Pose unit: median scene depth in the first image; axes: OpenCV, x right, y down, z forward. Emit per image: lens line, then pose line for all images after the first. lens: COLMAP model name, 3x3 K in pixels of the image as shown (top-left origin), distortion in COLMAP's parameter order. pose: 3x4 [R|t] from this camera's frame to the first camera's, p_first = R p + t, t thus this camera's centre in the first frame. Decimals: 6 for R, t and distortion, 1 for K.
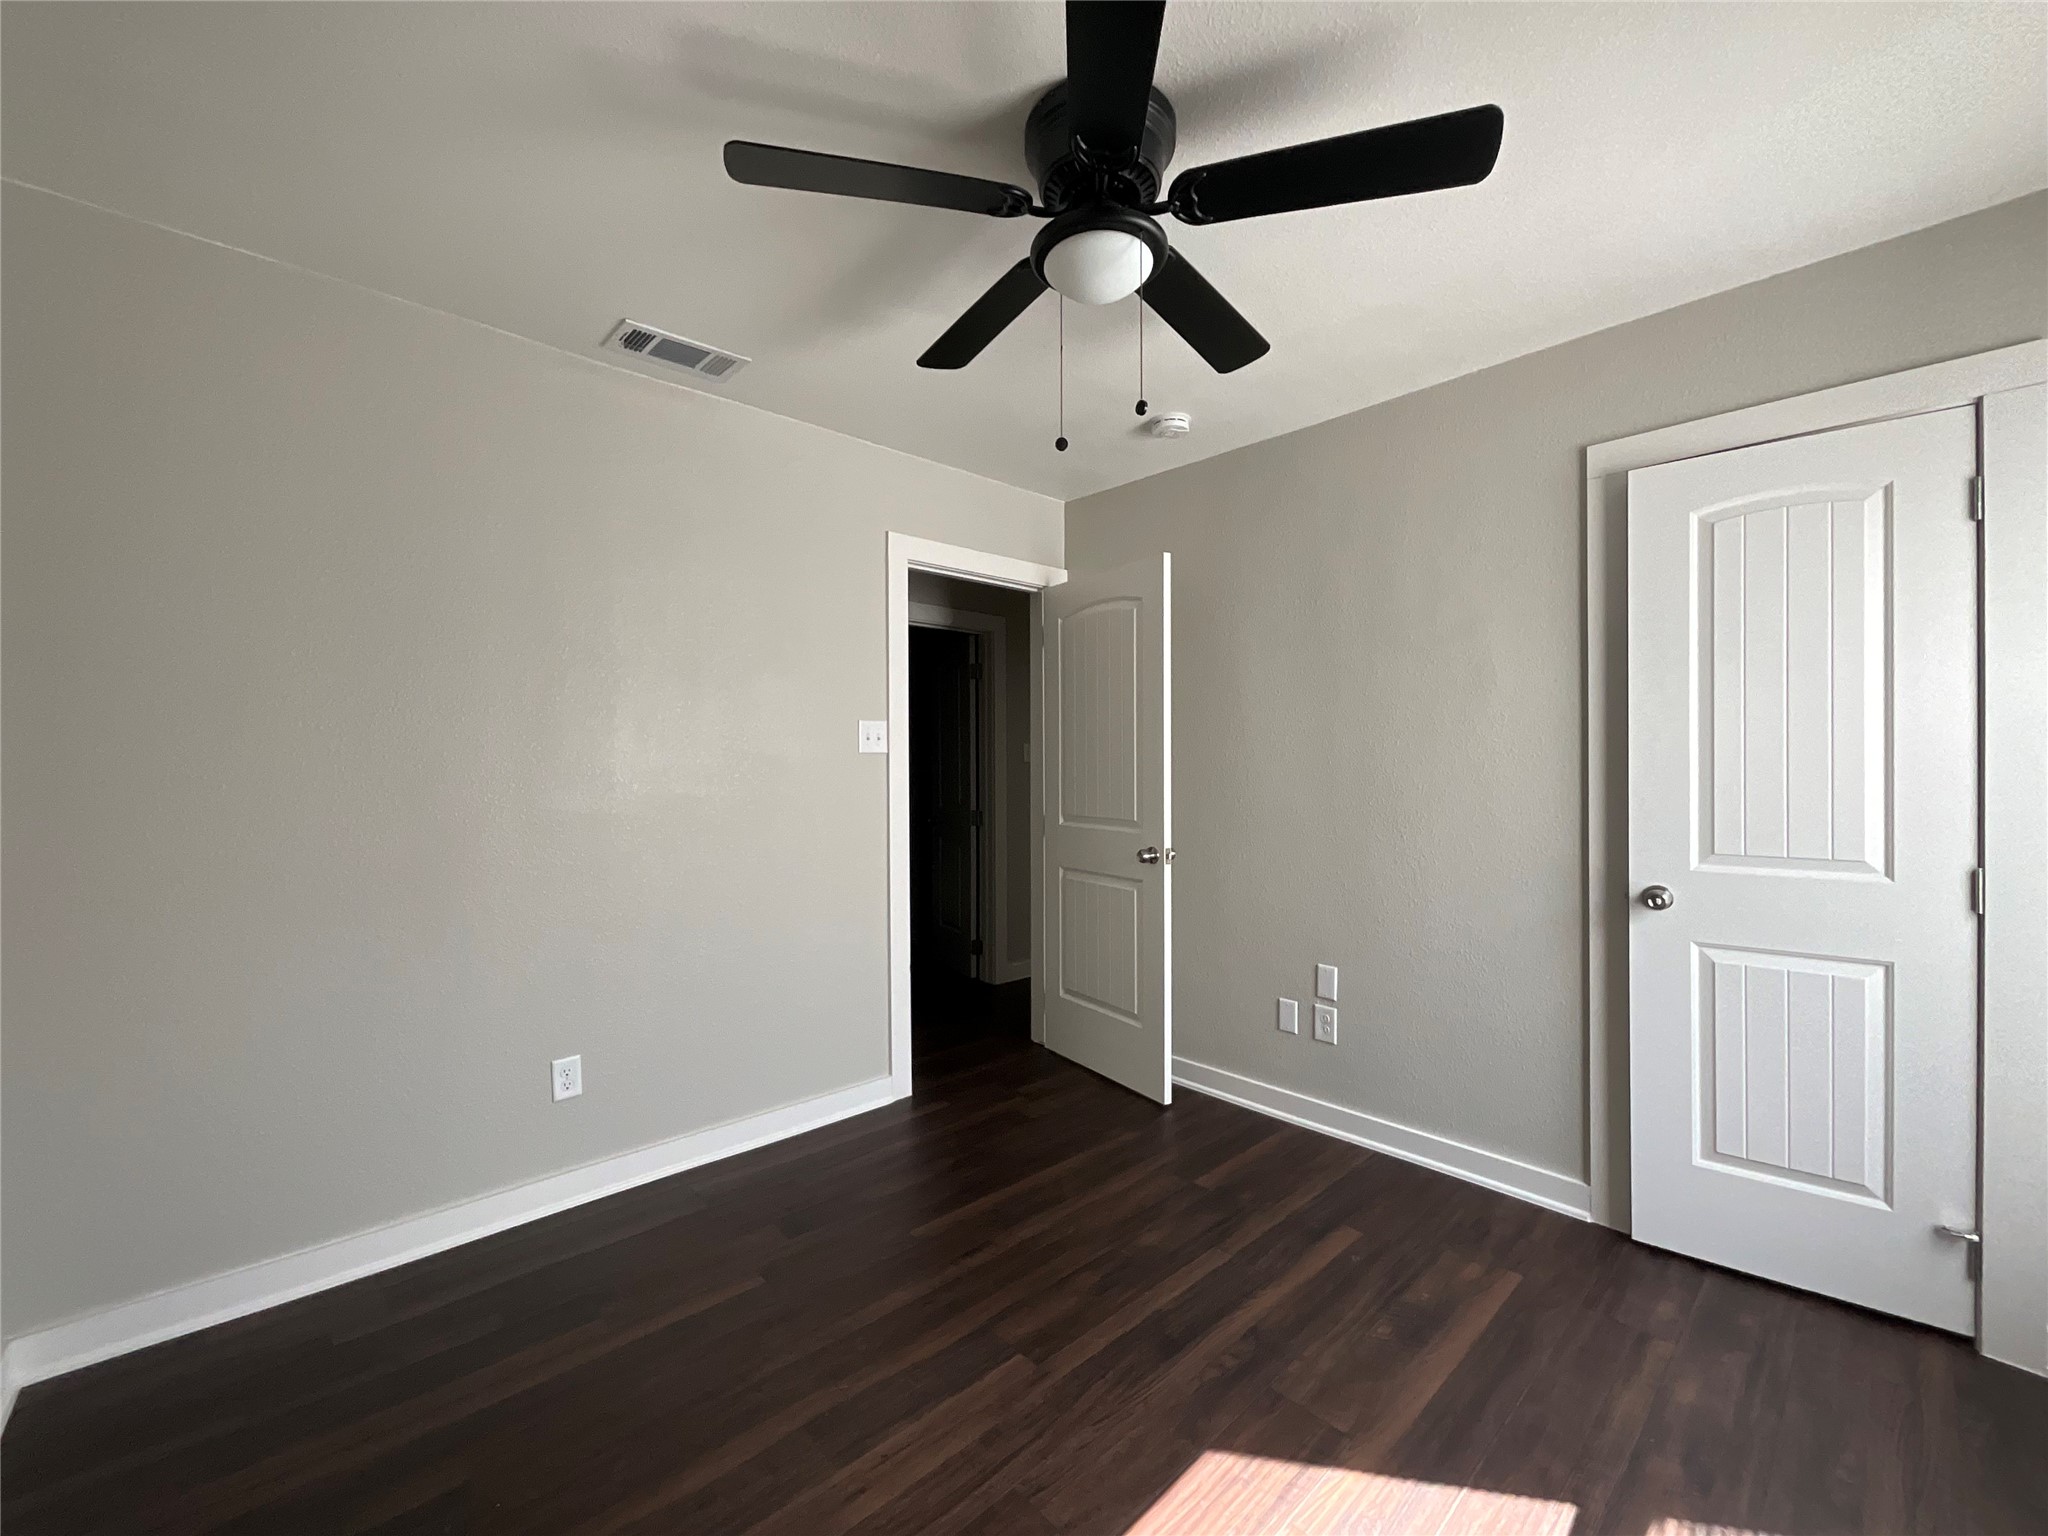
lens RADIAL K [[834.4, 0, 1027.6], [0, 834.4, 768.4], [0, 0, 1]] dist [-0.002296, 0.000492]
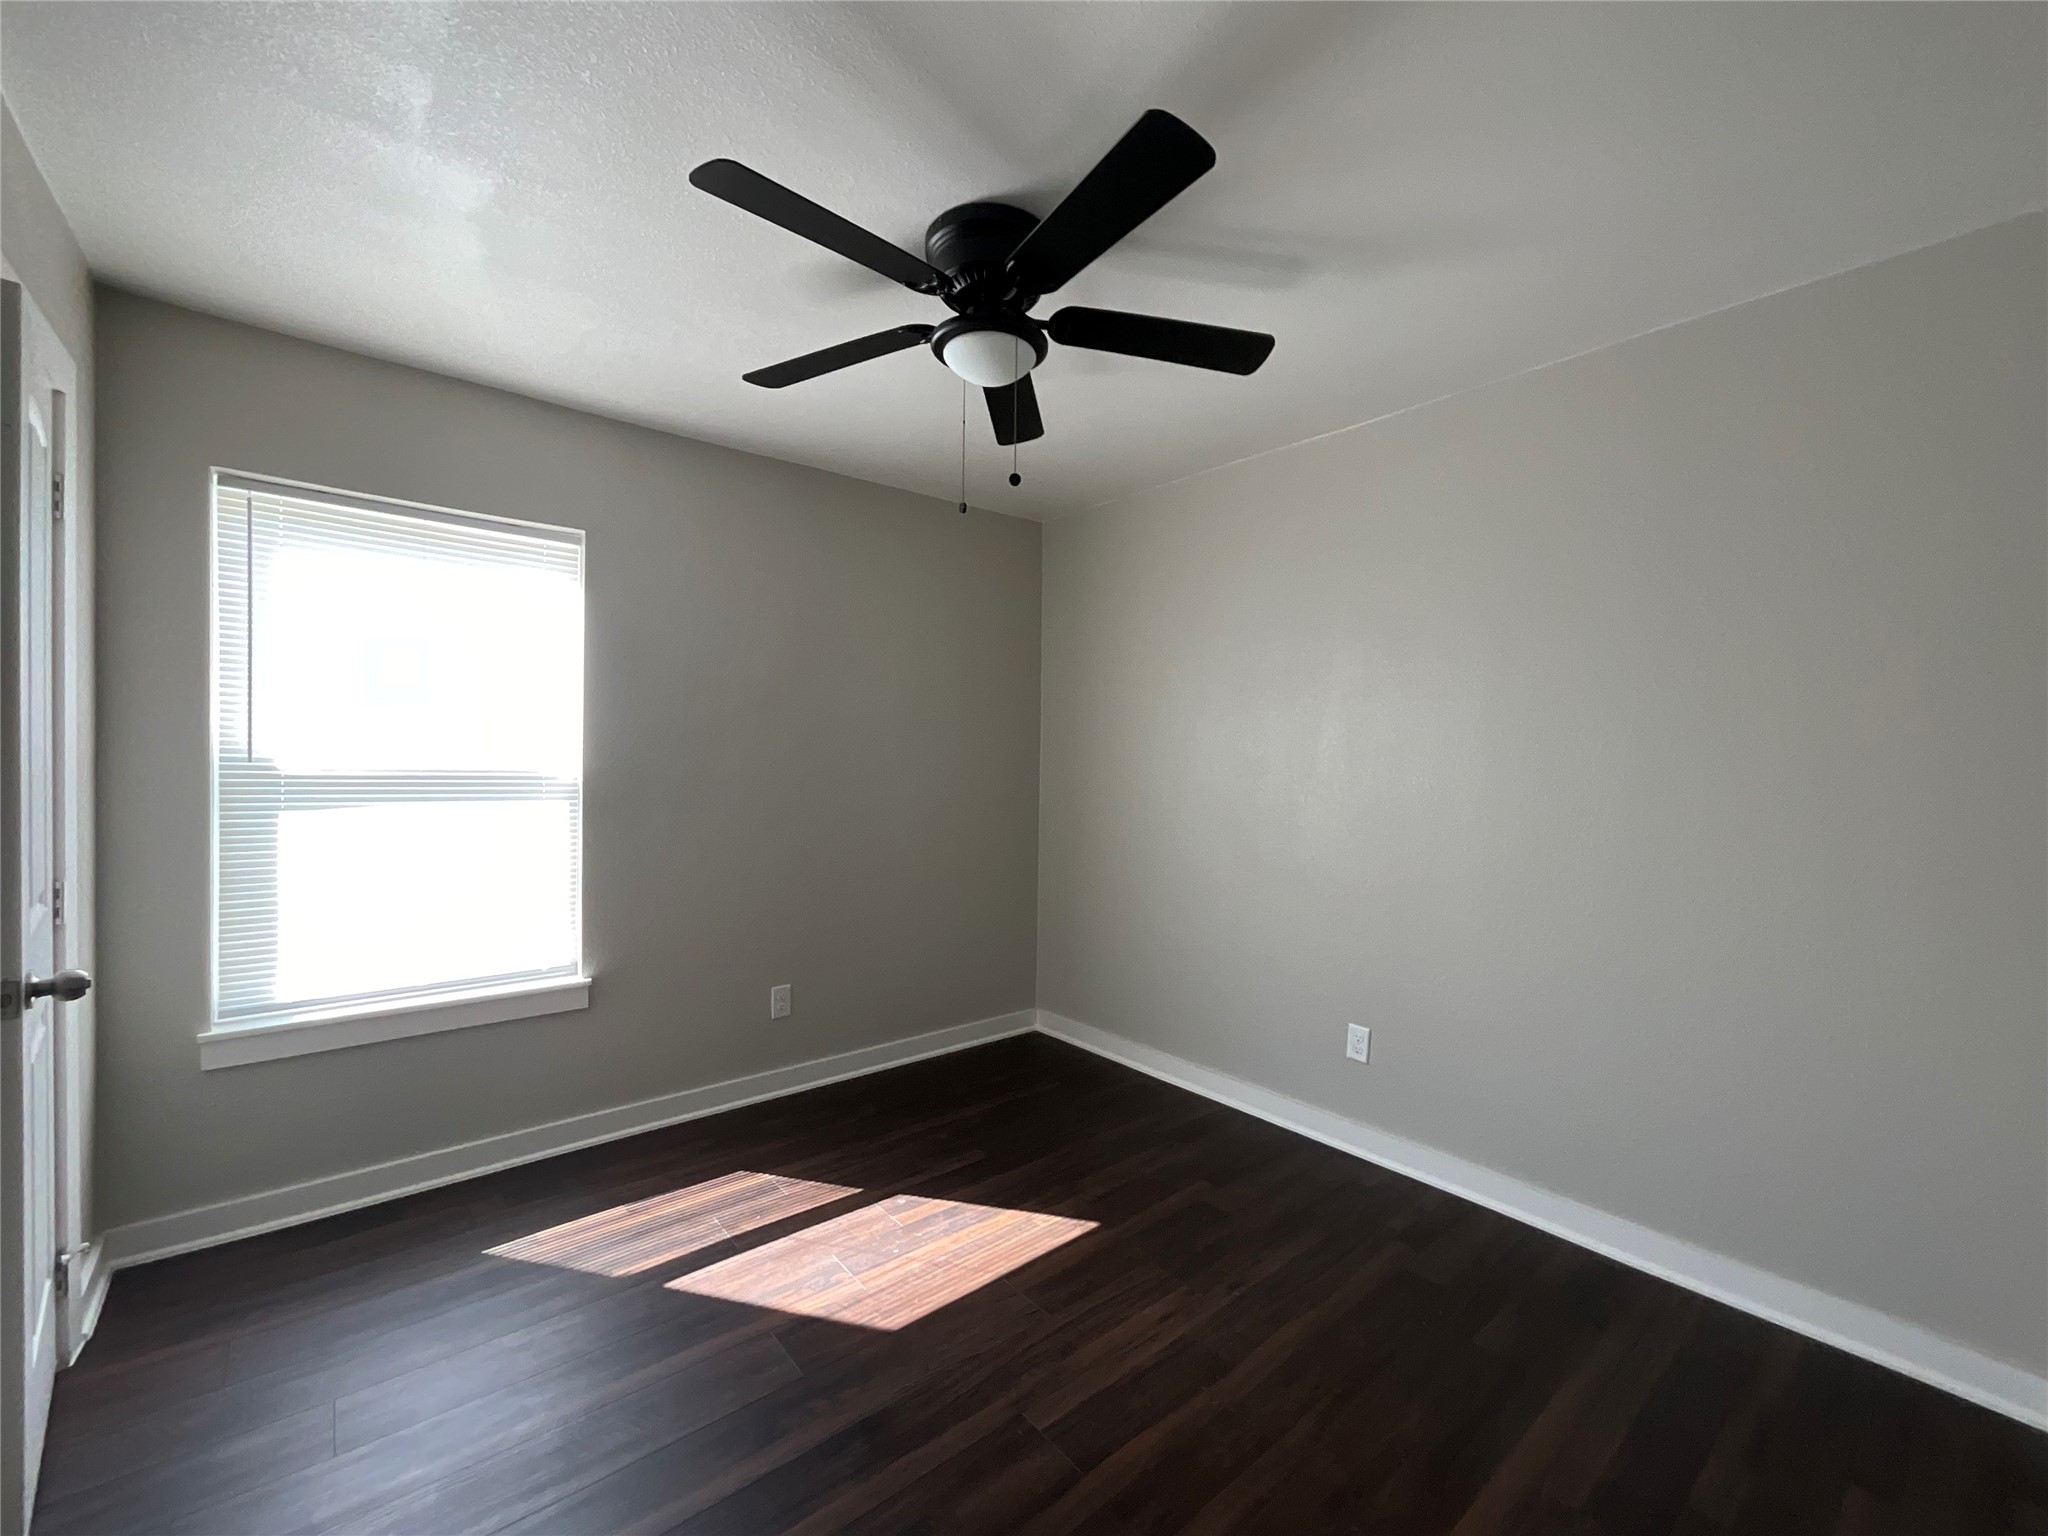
lens RADIAL K [[834.4, 0, 1027.6], [0, 834.4, 768.4], [0, 0, 1]] dist [-0.002296, 0.000492]
pose [[-0.998235, -0.014495, 0.057583, -0.041016], [-0.013653, 0.999795, 0.014985, -0.040628], [-0.057788, 0.014172, -0.998228, 2.044460]]
